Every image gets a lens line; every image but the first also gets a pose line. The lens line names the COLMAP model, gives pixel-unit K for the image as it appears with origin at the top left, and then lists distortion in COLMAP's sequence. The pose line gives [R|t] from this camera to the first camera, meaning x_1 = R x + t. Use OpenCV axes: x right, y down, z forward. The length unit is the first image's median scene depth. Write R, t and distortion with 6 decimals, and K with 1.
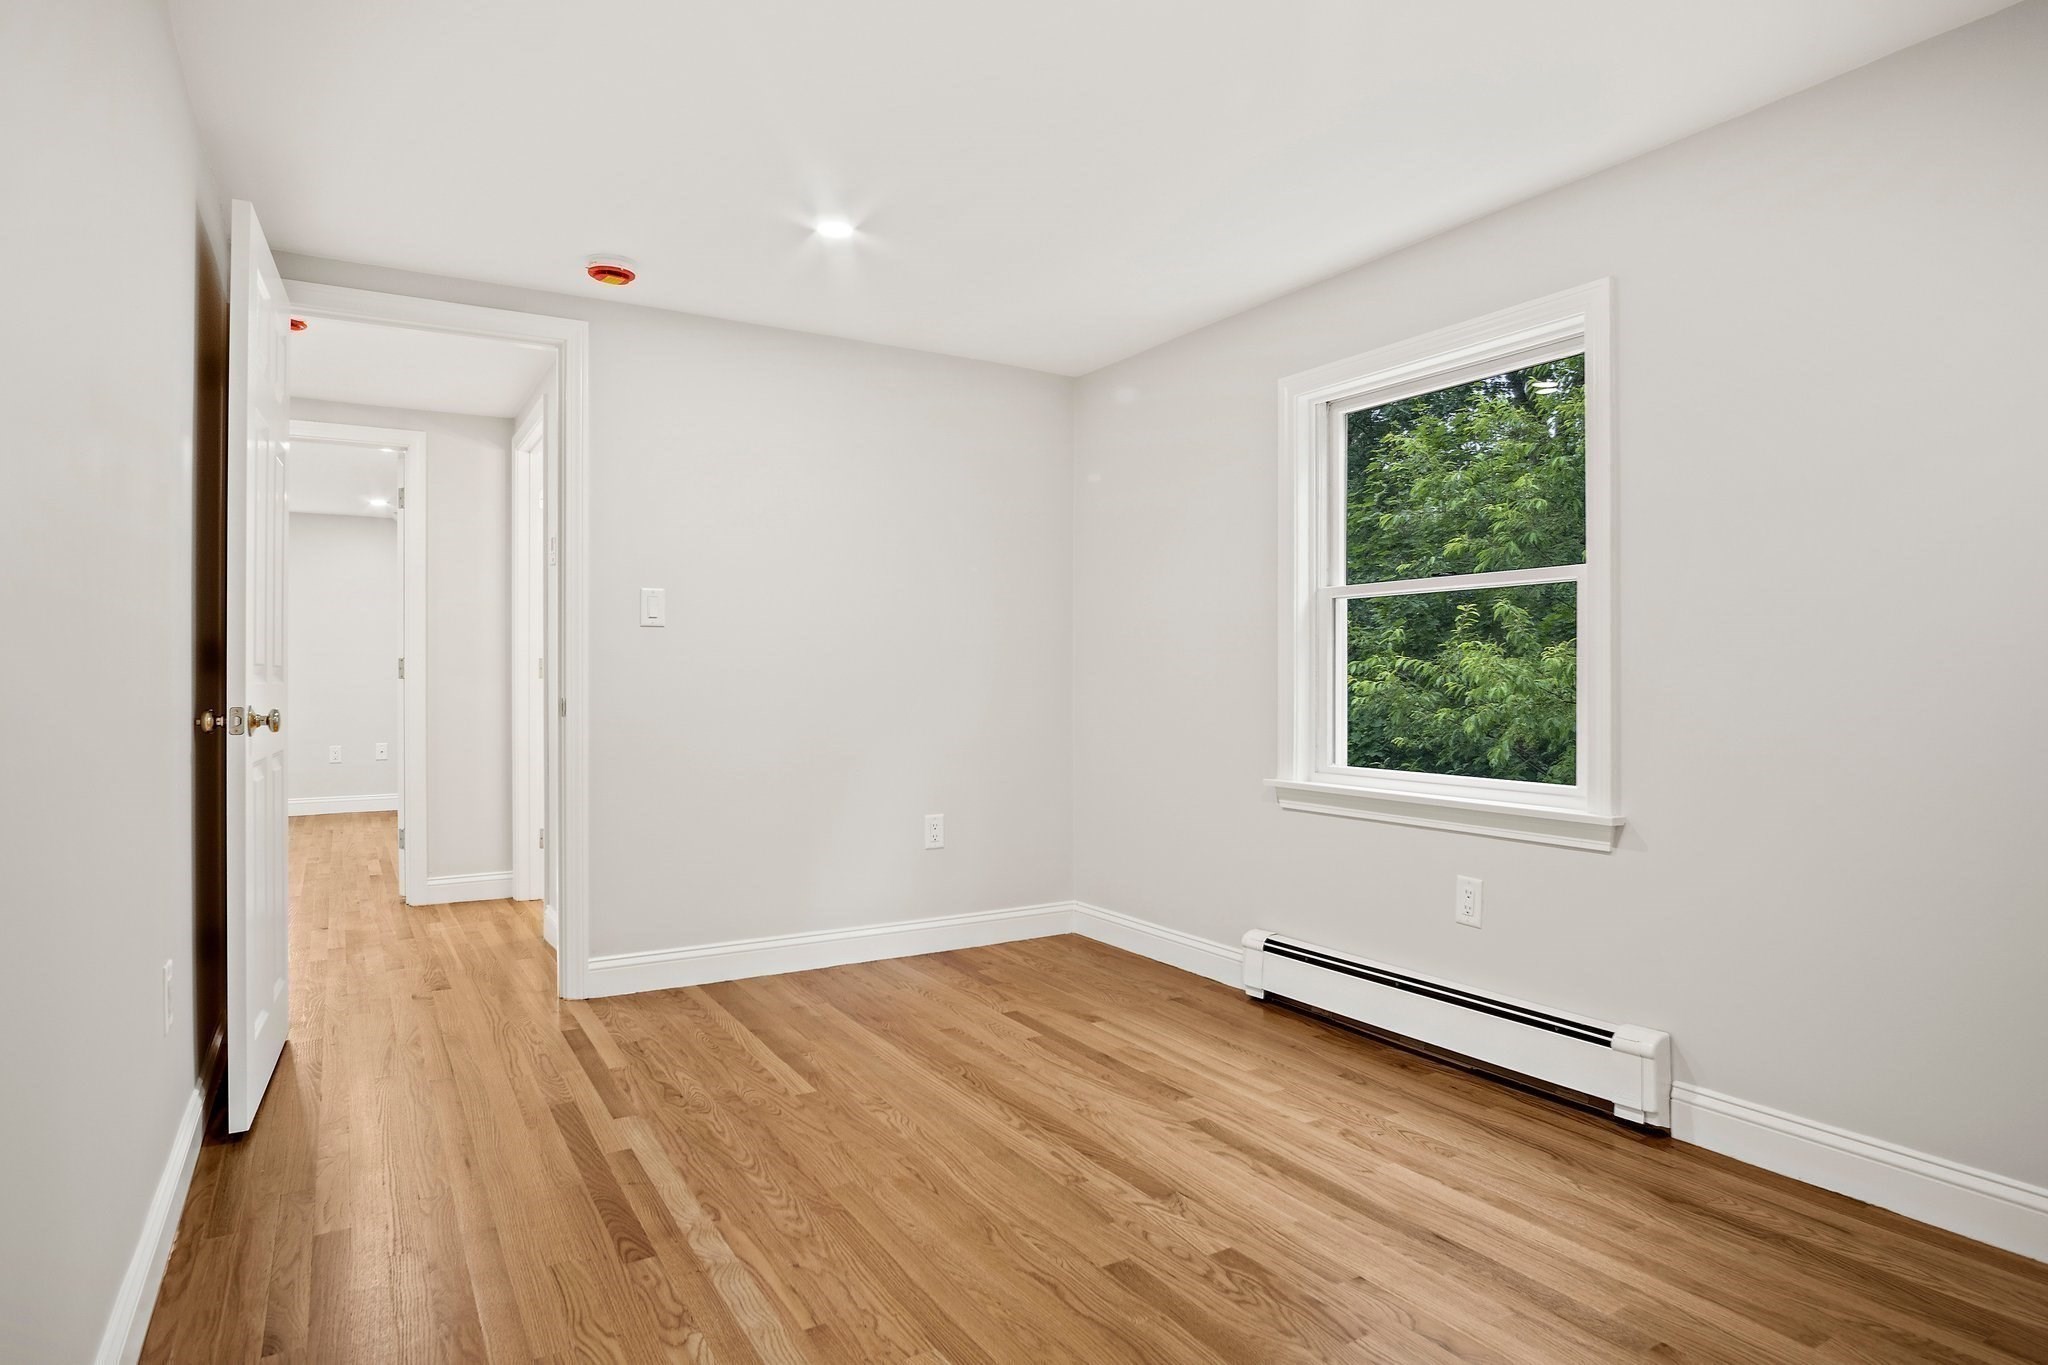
lens RADIAL K [[1111.9, 0, 1017.5], [0, 1111.9, 666.6], [0, 0, 1]] dist [-0.023693, 0.006937]
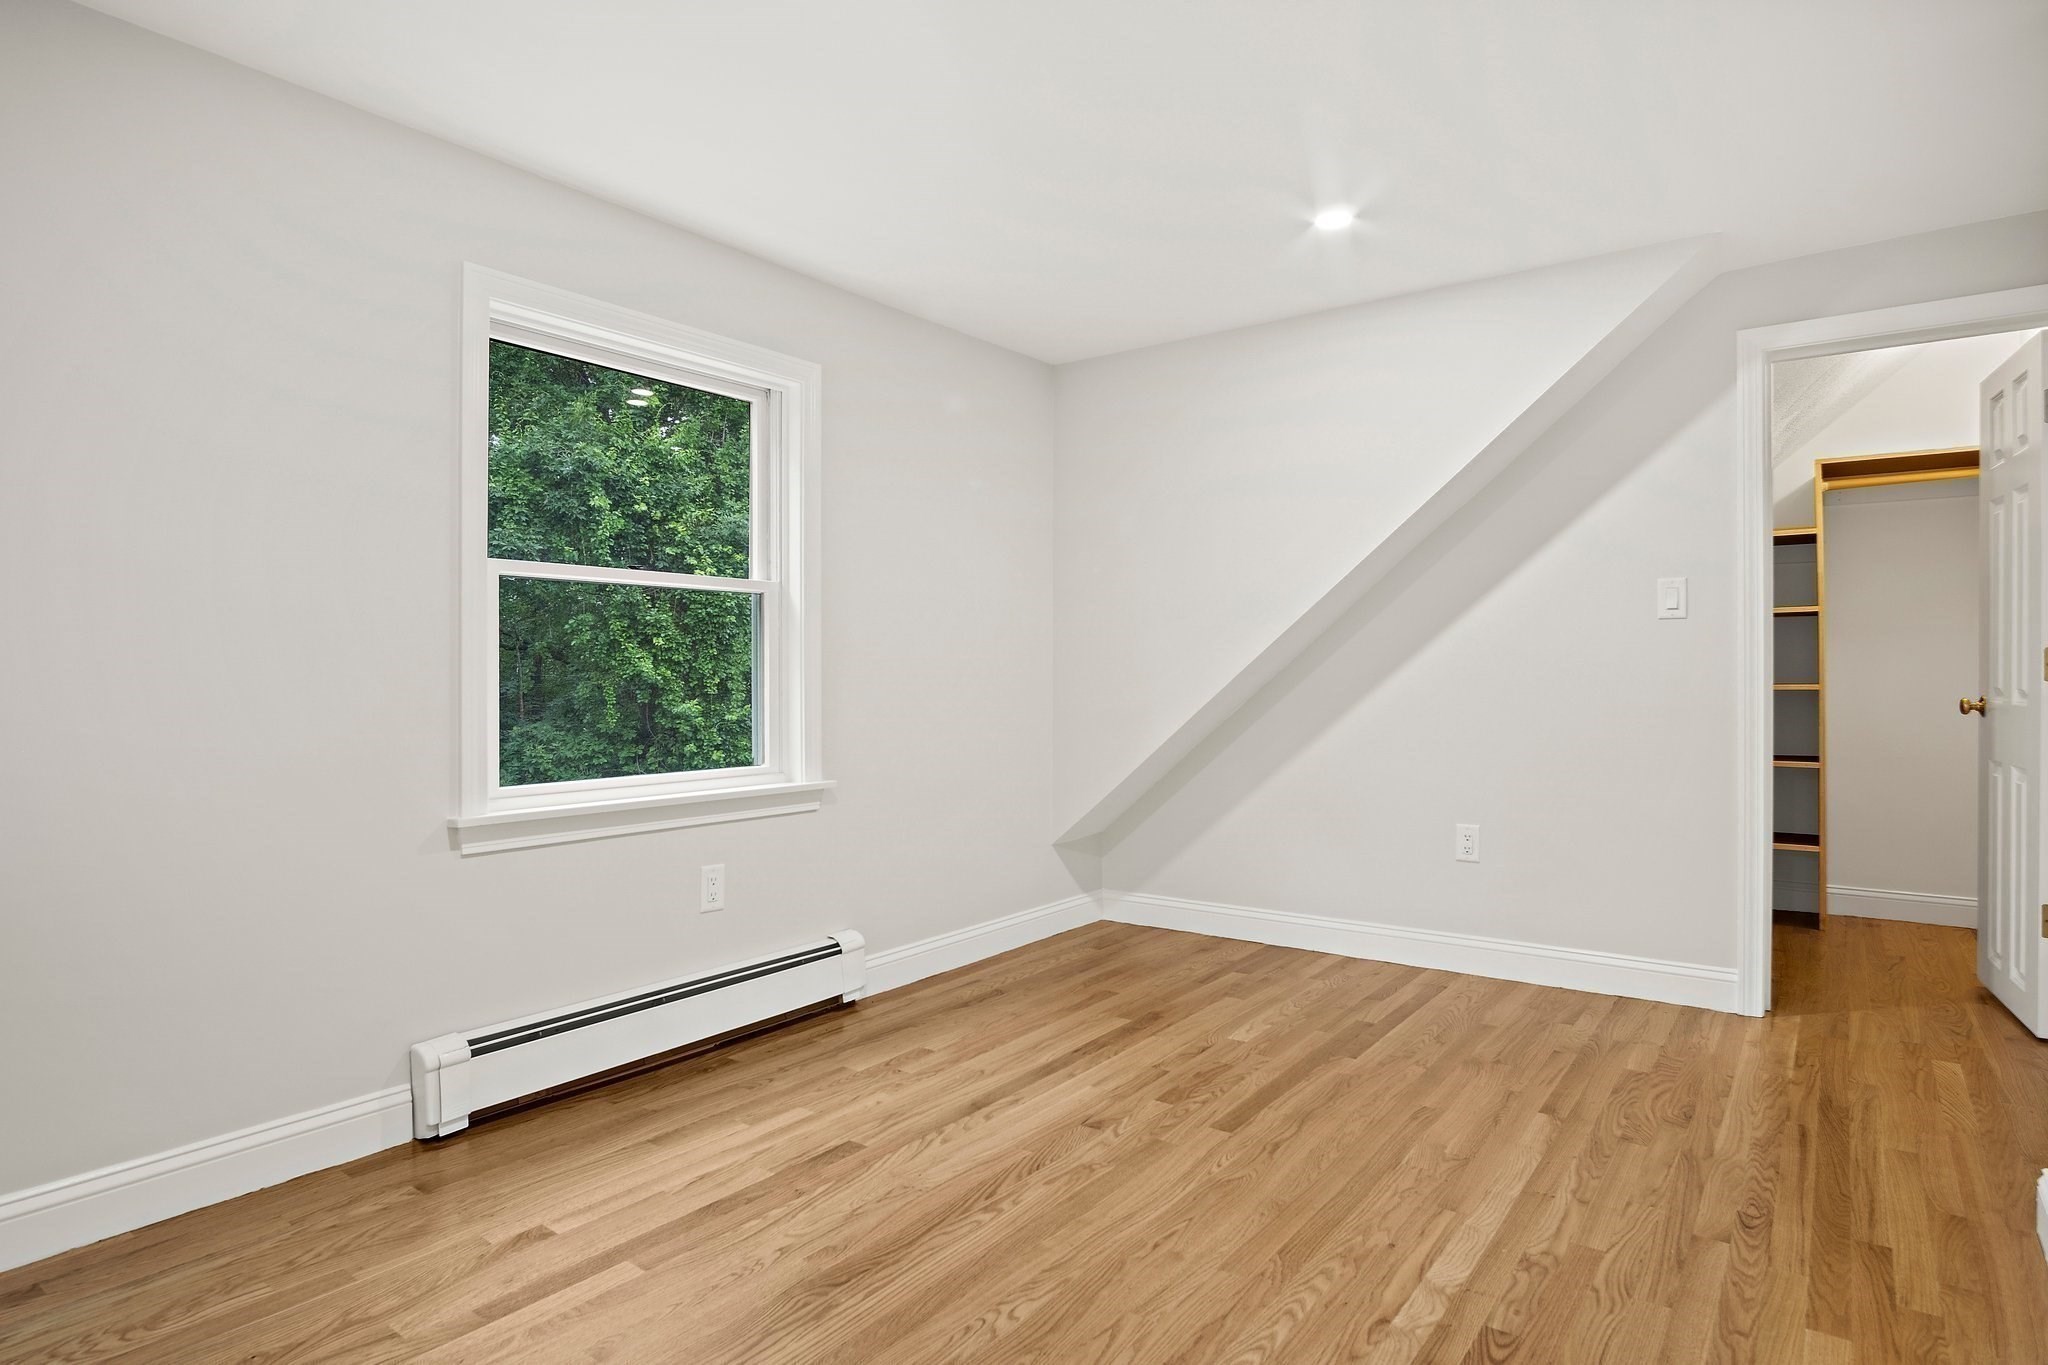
lens RADIAL K [[1111.9, 0, 1017.5], [0, 1111.9, 666.6], [0, 0, 1]] dist [-0.023693, 0.006937]
pose [[-0.363149, 0.006683, 0.931707, -0.764578], [-0.009406, 0.999897, -0.010838, 0.012503], [-0.931684, -0.012699, -0.363048, 1.258187]]
